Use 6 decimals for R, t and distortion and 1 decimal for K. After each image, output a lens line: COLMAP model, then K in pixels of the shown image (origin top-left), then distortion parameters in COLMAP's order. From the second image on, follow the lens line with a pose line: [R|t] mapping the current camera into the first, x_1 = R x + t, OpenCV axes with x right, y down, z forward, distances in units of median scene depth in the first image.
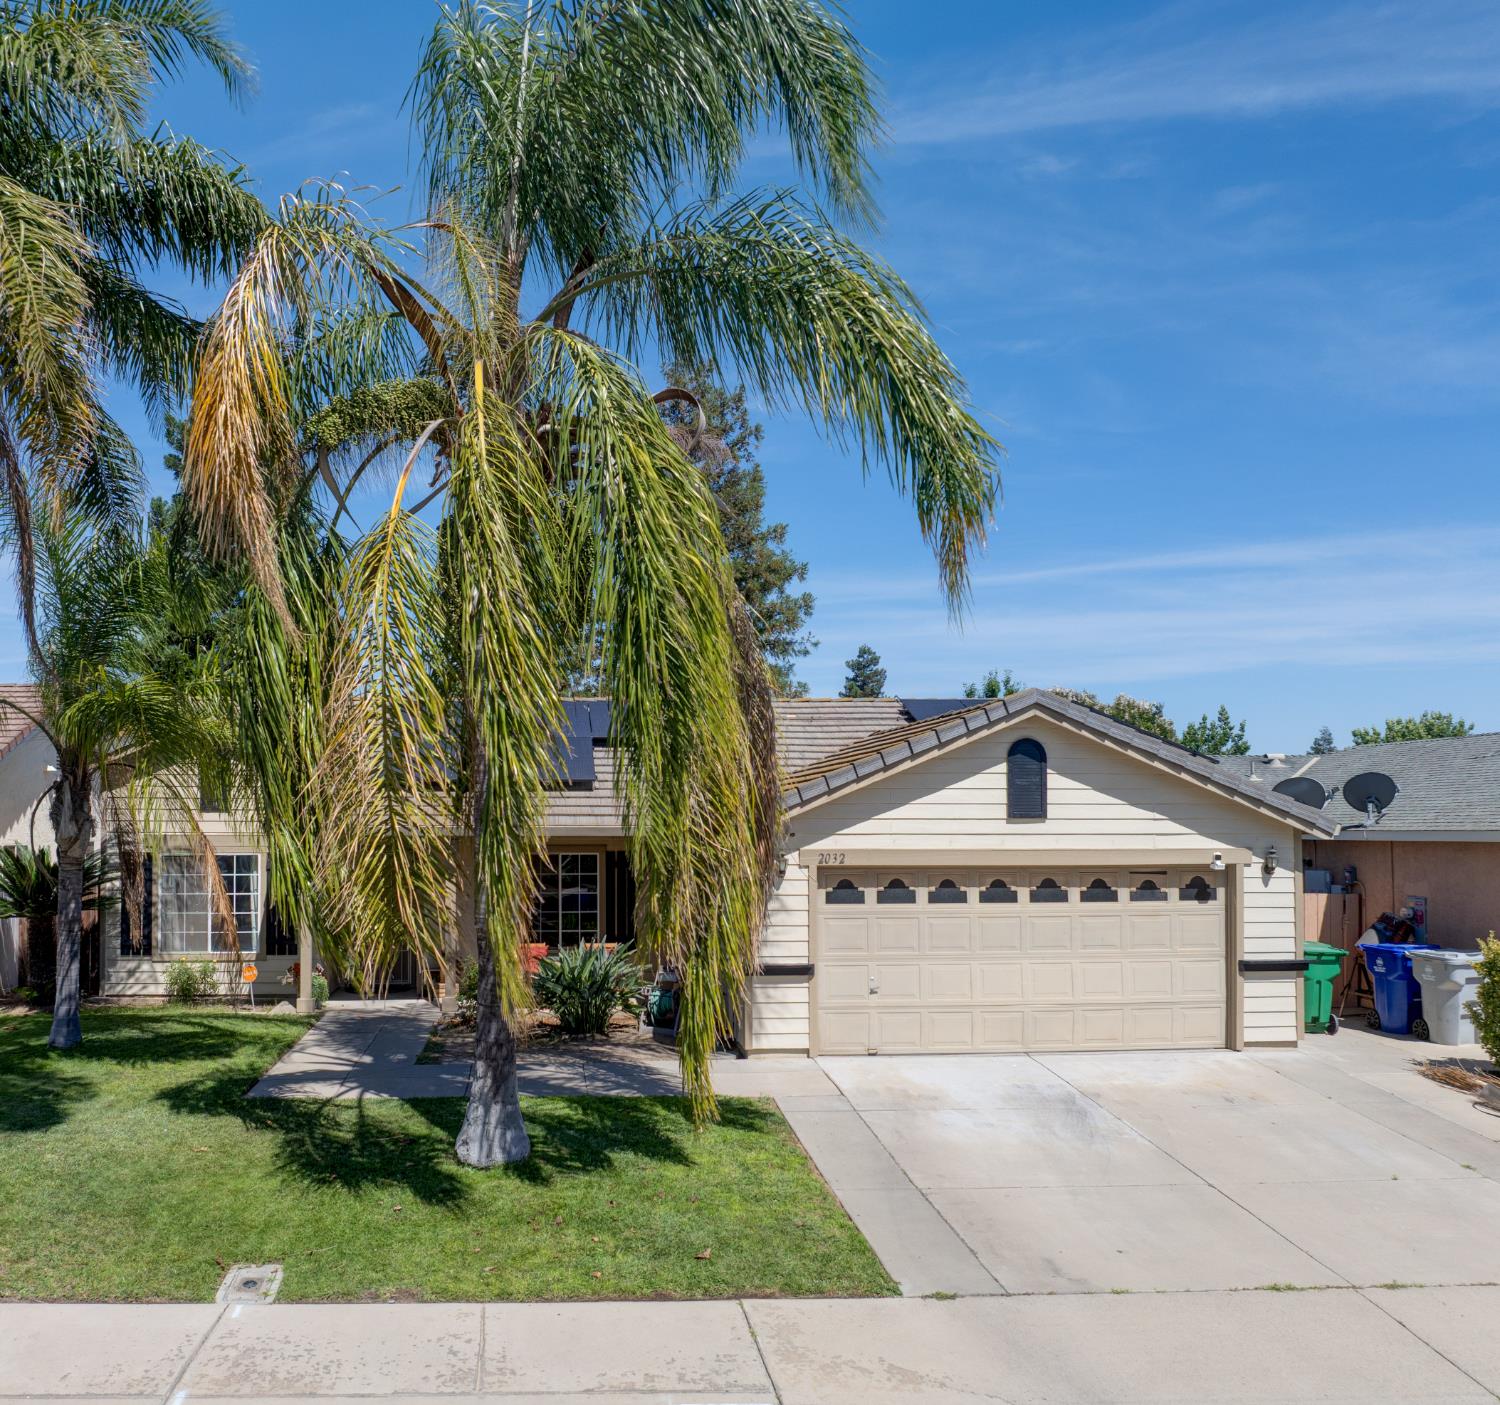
lens RADIAL K [[1362.9, 0, 606.6], [0, 1362.9, 777.8], [0, 0, 1]] dist [-0.038409, -0.007507]
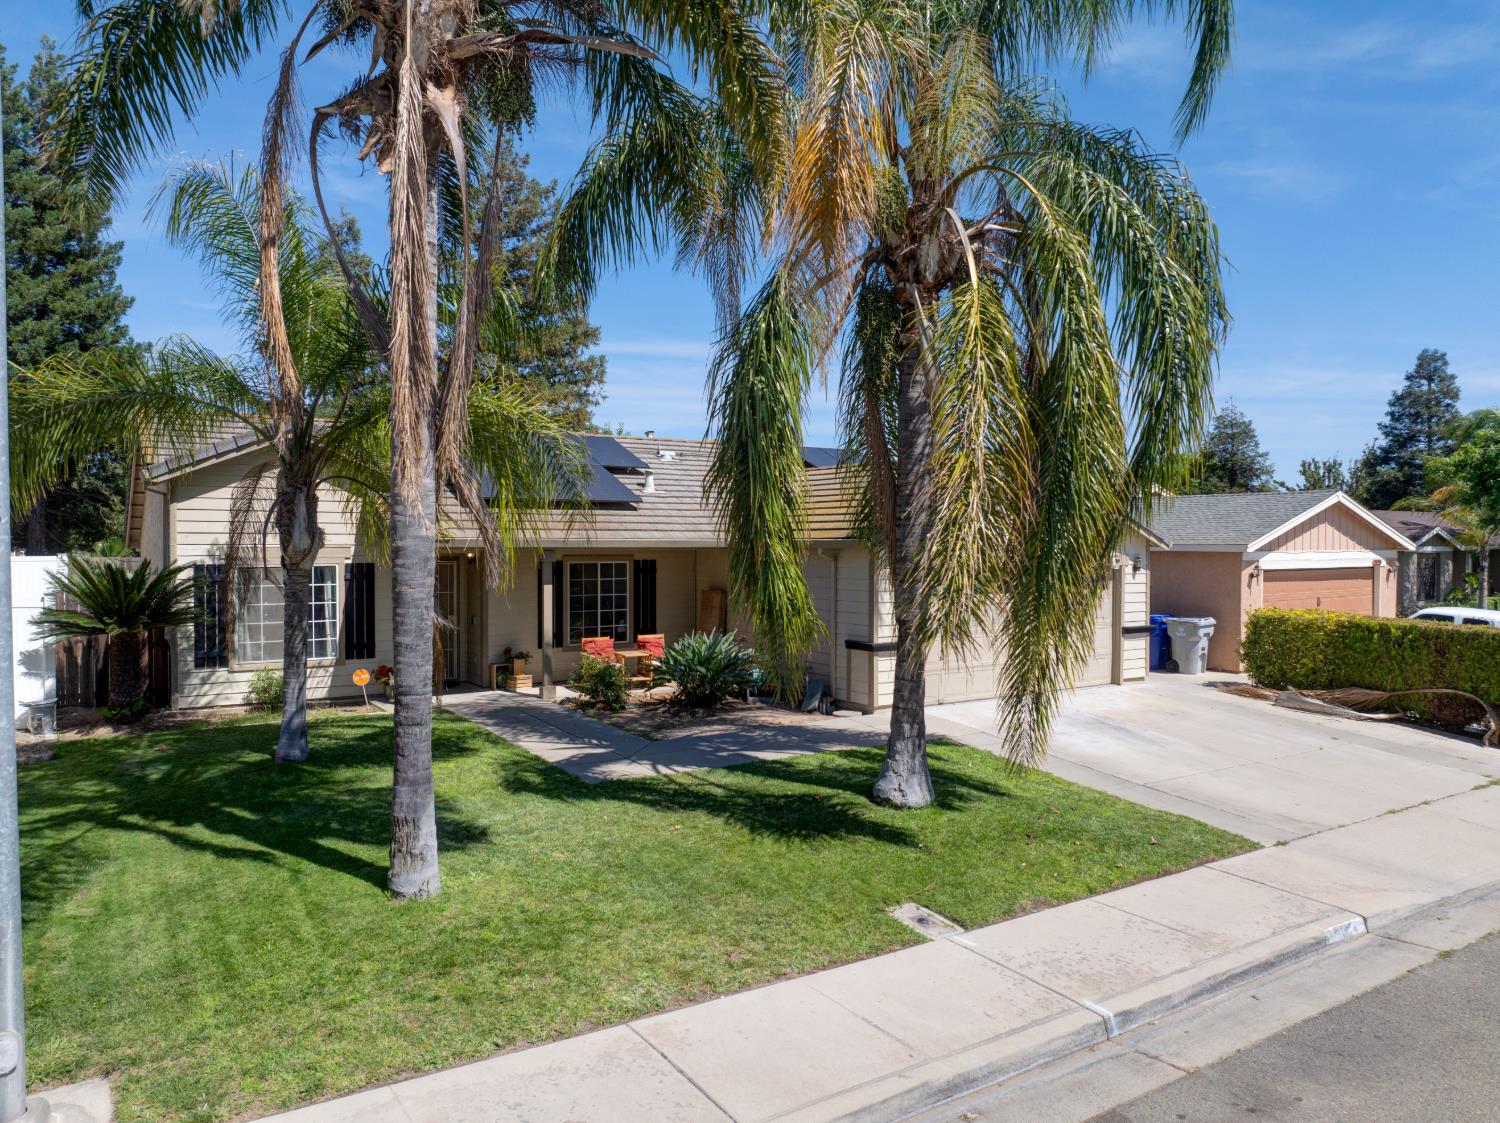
lens RADIAL K [[1051.7, 0, 772.0], [0, 1051.7, 560.6], [0, 0, 1]] dist [-0.034681, 0.003083]
pose [[0.855300, -0.005591, 0.518103, -0.509074], [-0.021941, 0.998654, 0.046996, 0.010007], [-0.517668, -0.051563, 0.854026, 0.176895]]
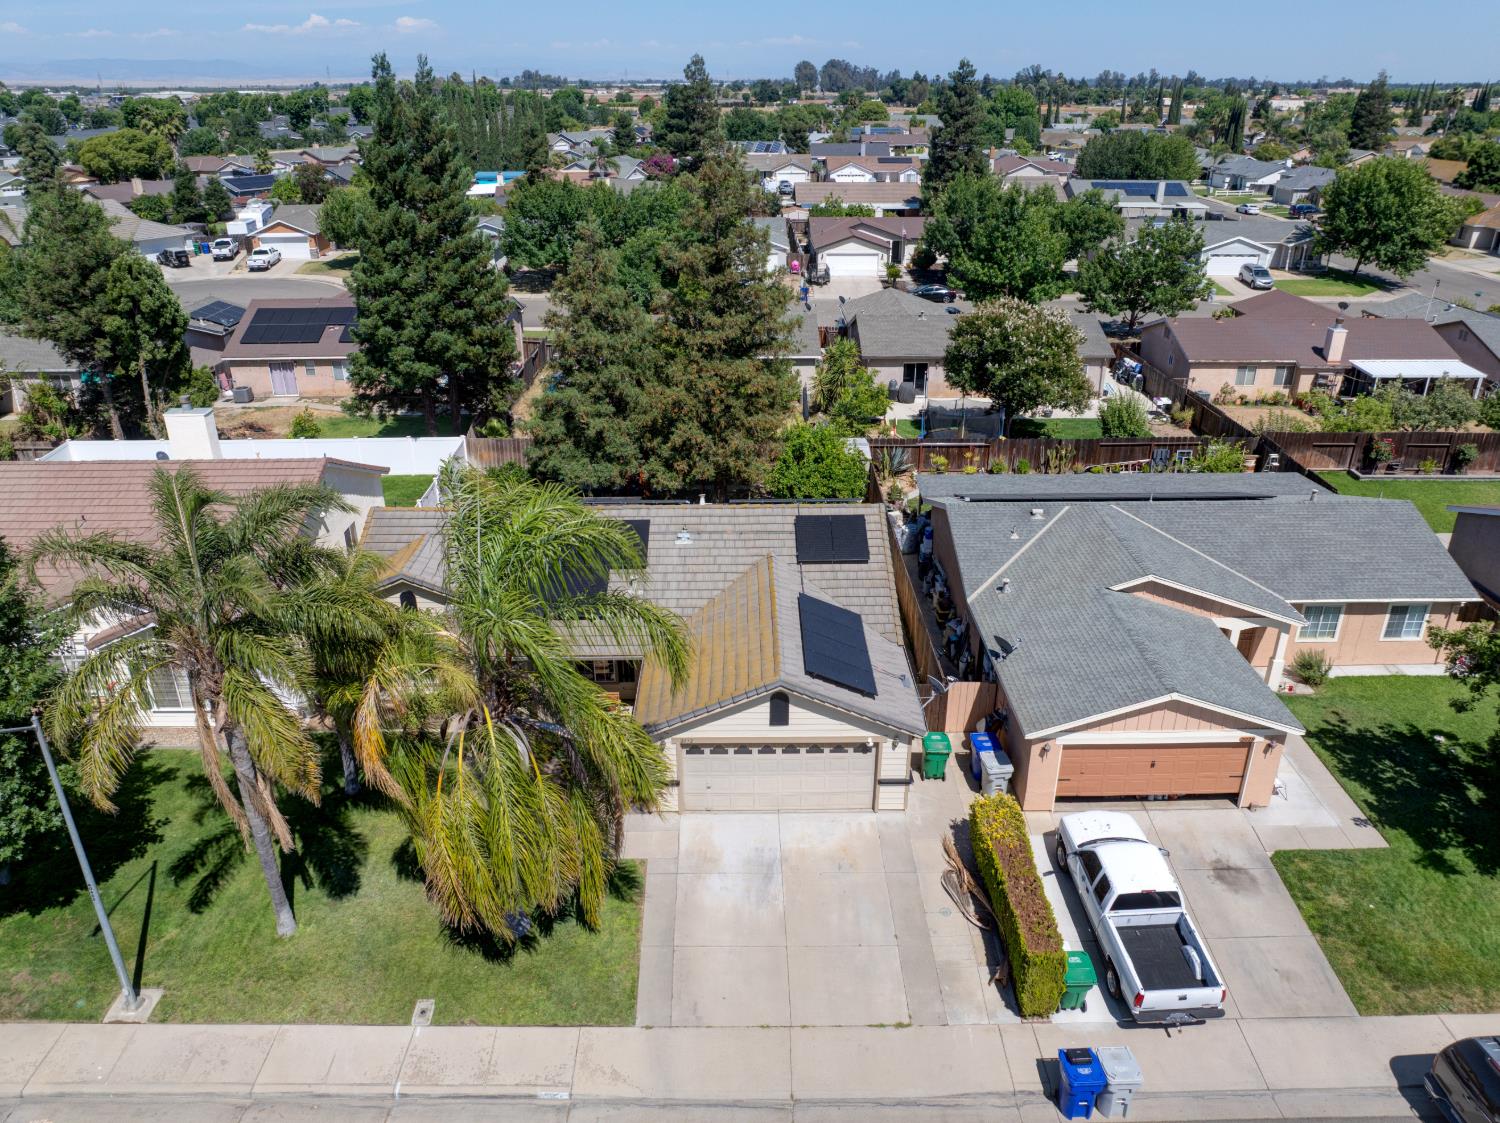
lens RADIAL K [[1061.1, 0, 750.0], [0, 1061.1, 561.5], [0, 0, 1]] dist [-0.034243, 0.010142]
pose [[0.999181, 0.013002, -0.038321, 0.323430], [0.005441, 0.895207, 0.445617, -0.935705], [0.040099, -0.445460, 0.894403, -0.371645]]
